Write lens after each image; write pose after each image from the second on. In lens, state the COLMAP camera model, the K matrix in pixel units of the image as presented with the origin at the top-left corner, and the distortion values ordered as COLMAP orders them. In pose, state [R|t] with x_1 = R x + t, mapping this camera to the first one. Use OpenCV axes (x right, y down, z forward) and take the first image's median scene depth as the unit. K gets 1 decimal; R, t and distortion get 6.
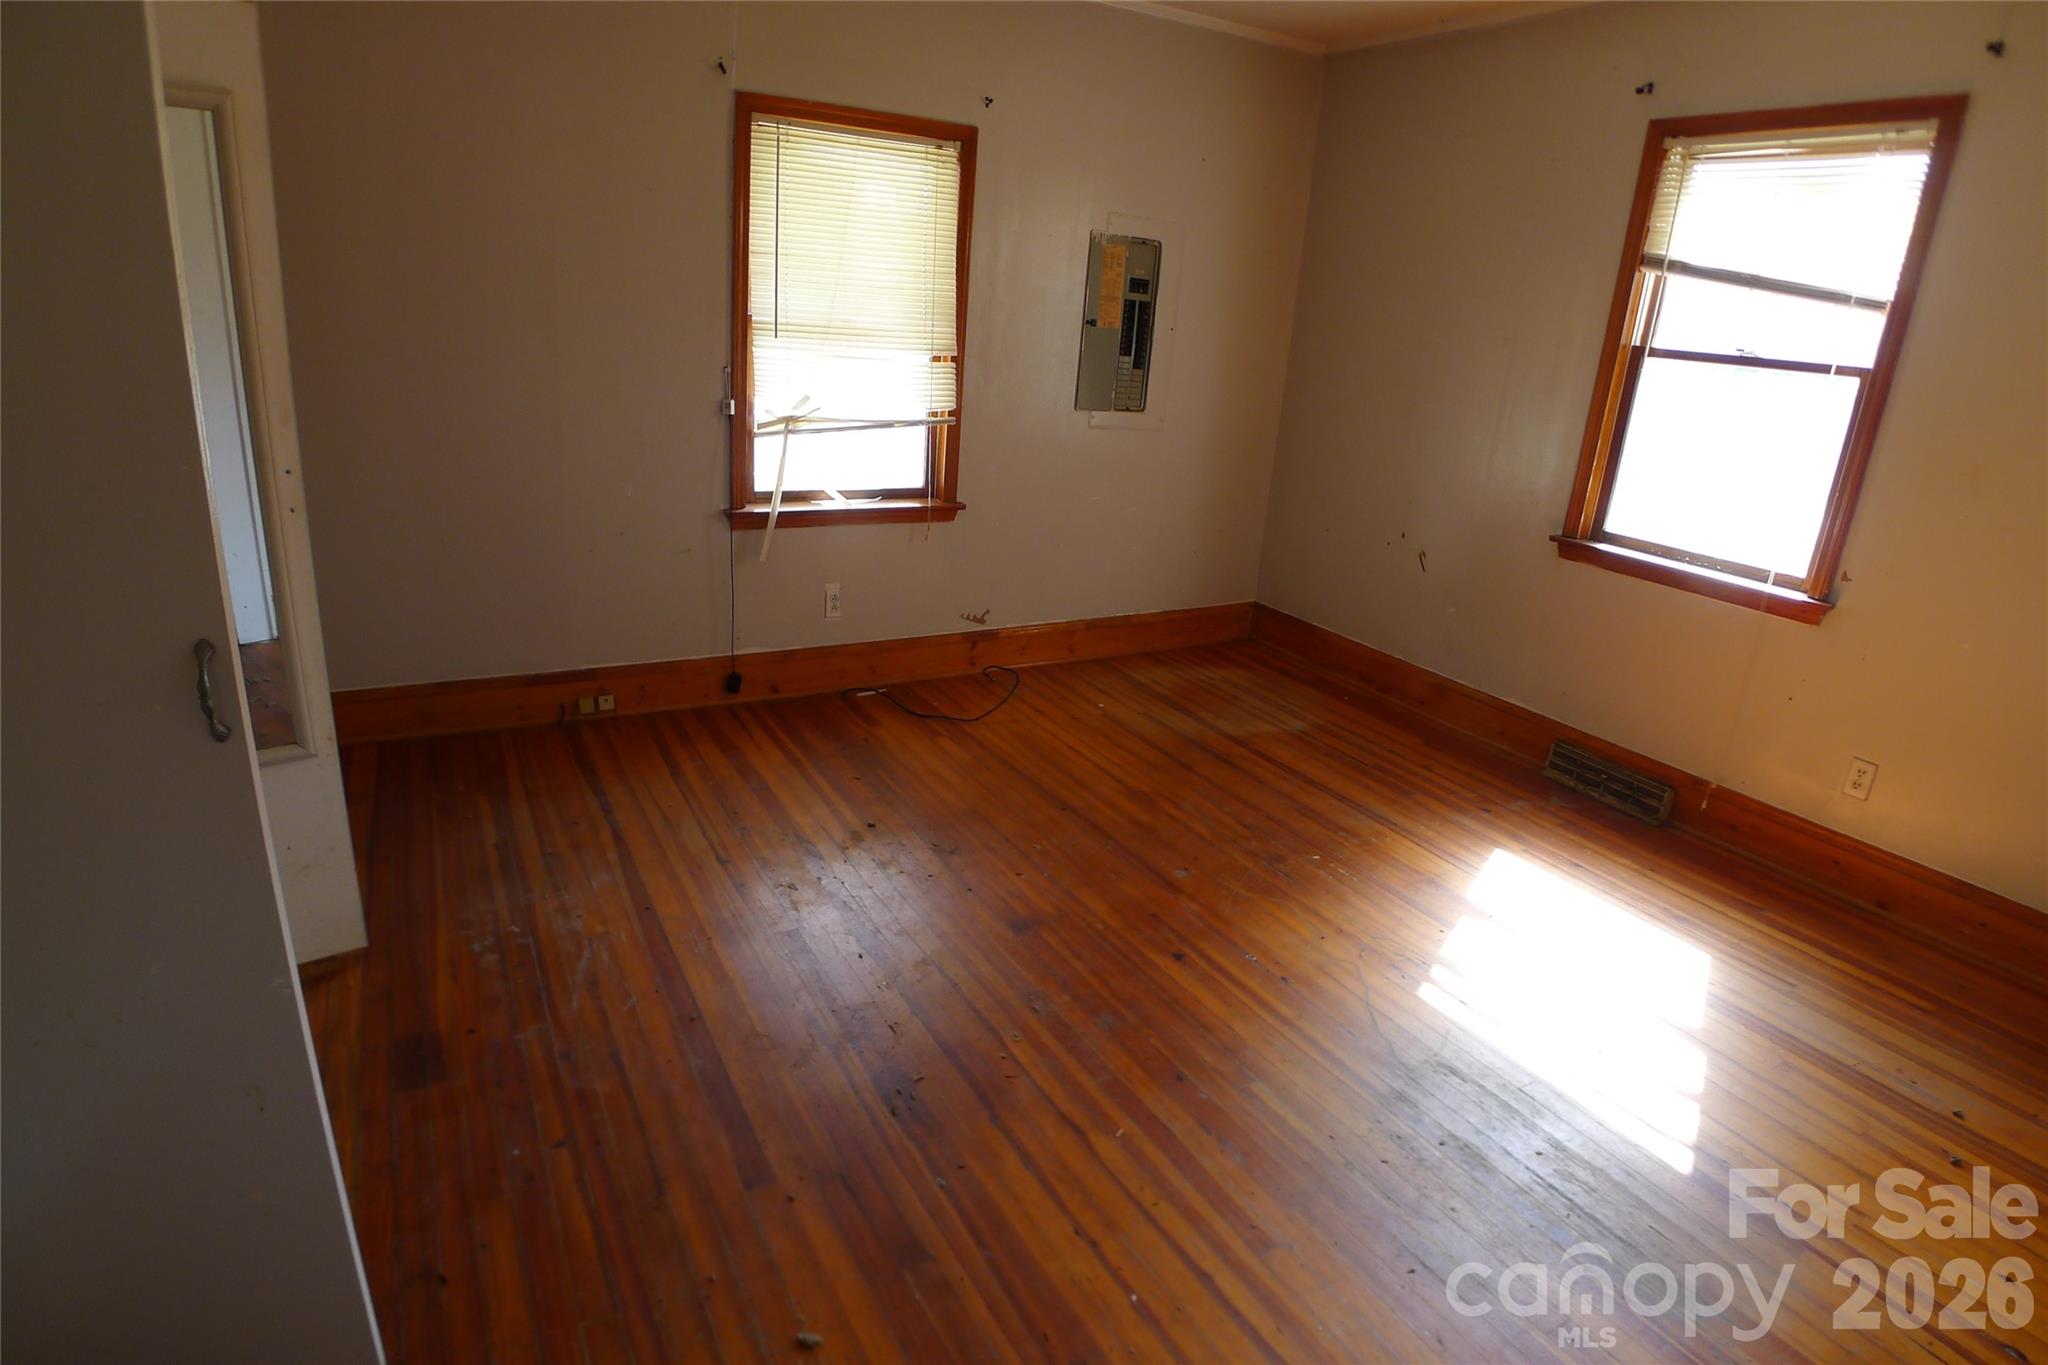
lens RADIAL K [[1072.6, 0, 1022.1], [0, 1072.6, 672.3], [0, 0, 1]] dist [-0.110656, 0.032536]
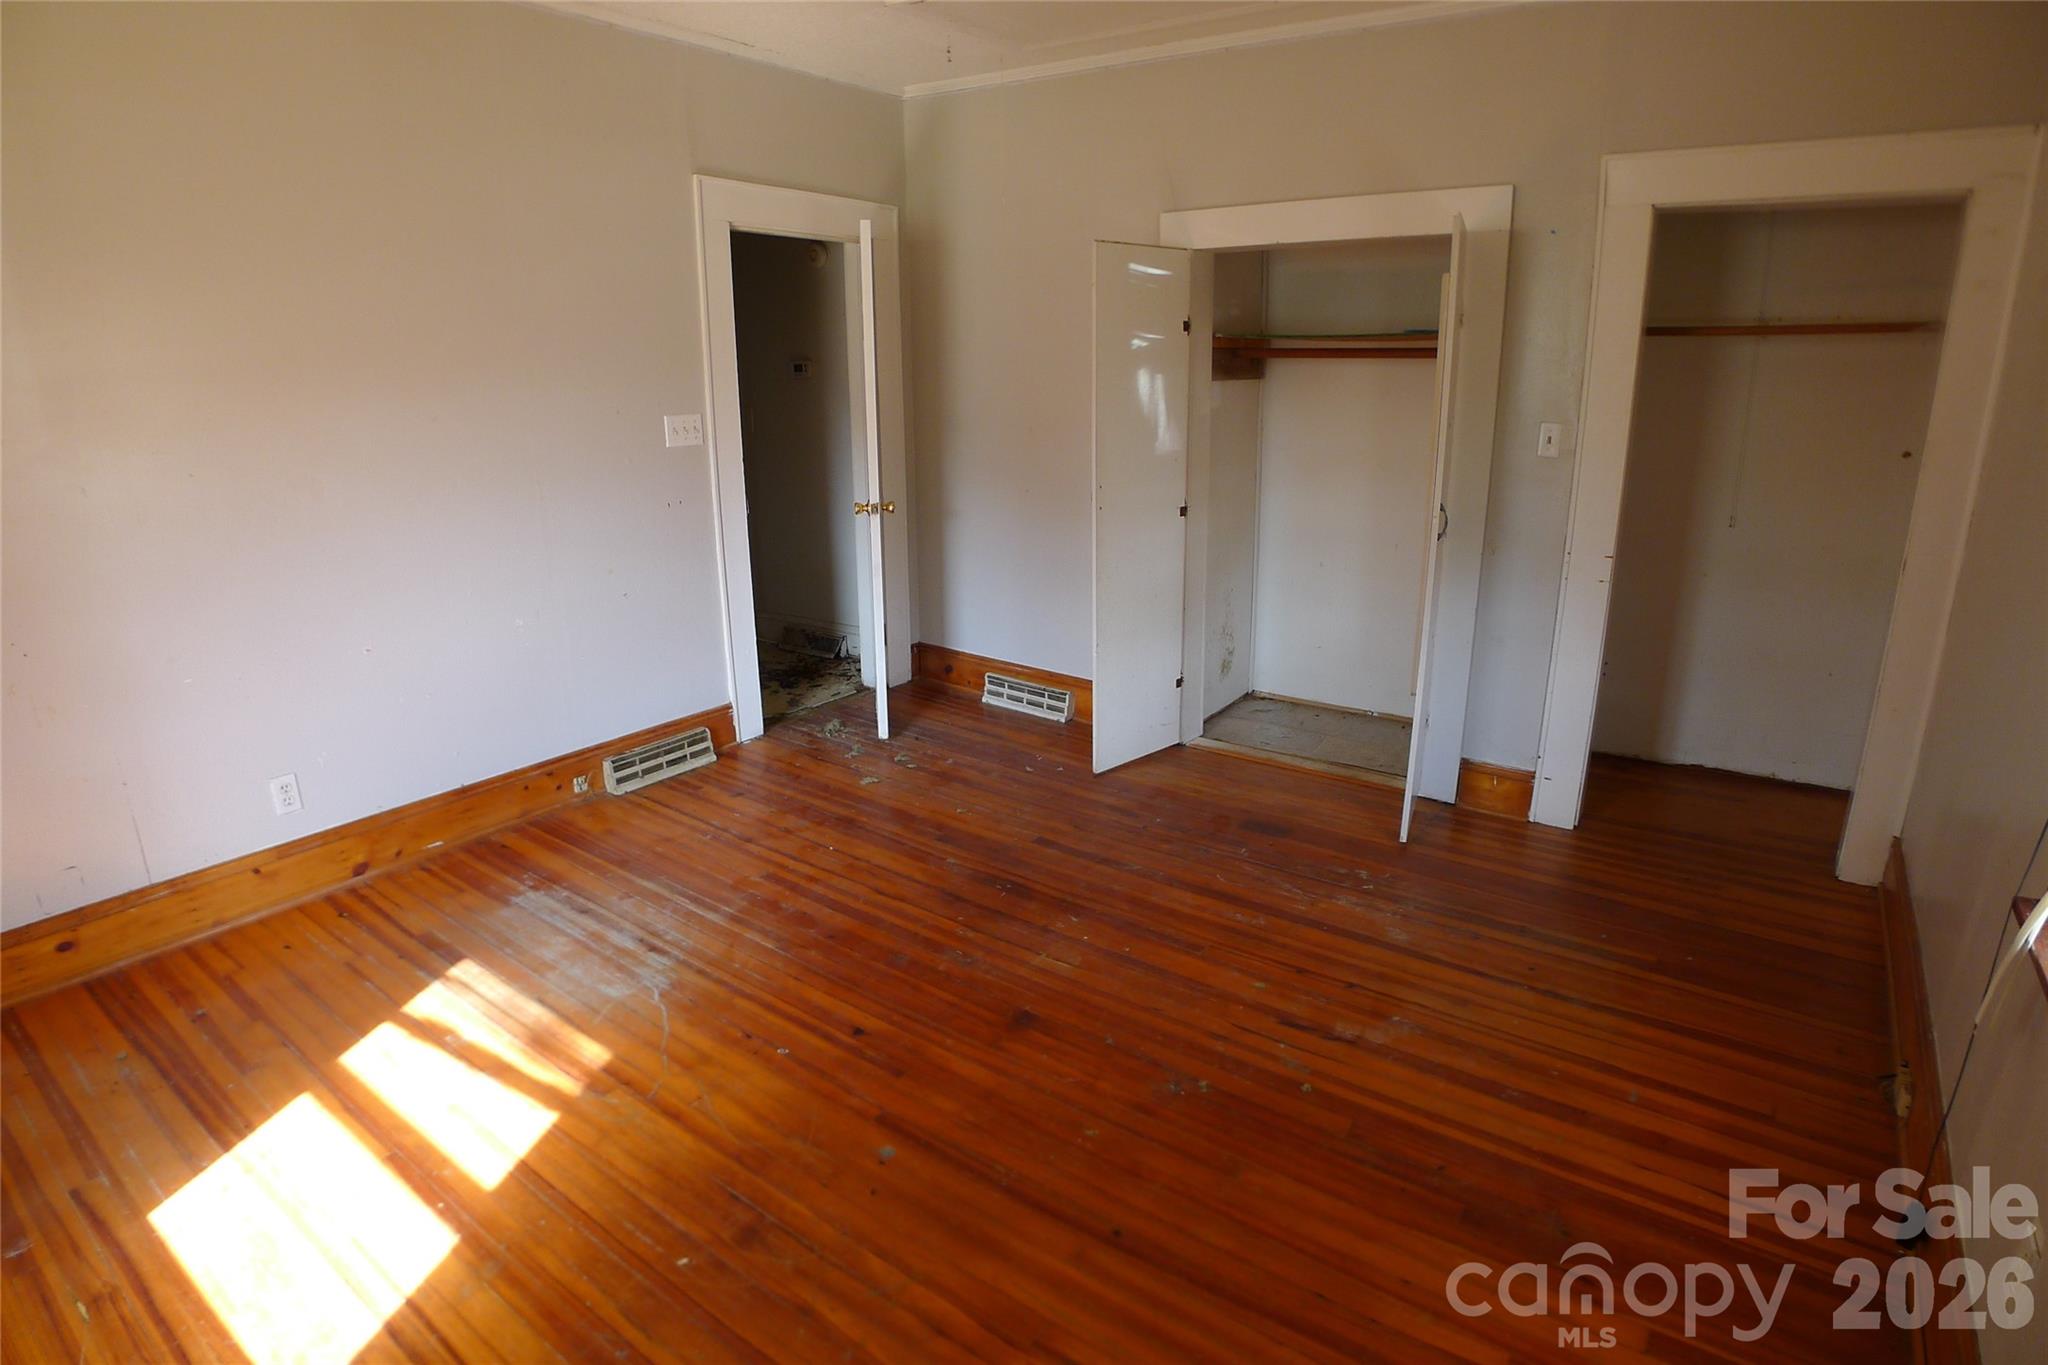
lens RADIAL K [[1072.6, 0, 1022.1], [0, 1072.6, 672.3], [0, 0, 1]] dist [-0.110656, 0.032536]
pose [[-0.907887, 0.055518, -0.415522, 0.262806], [-0.184590, 0.836988, 0.515148, -0.355560], [0.376387, 0.544397, -0.749643, 1.070757]]
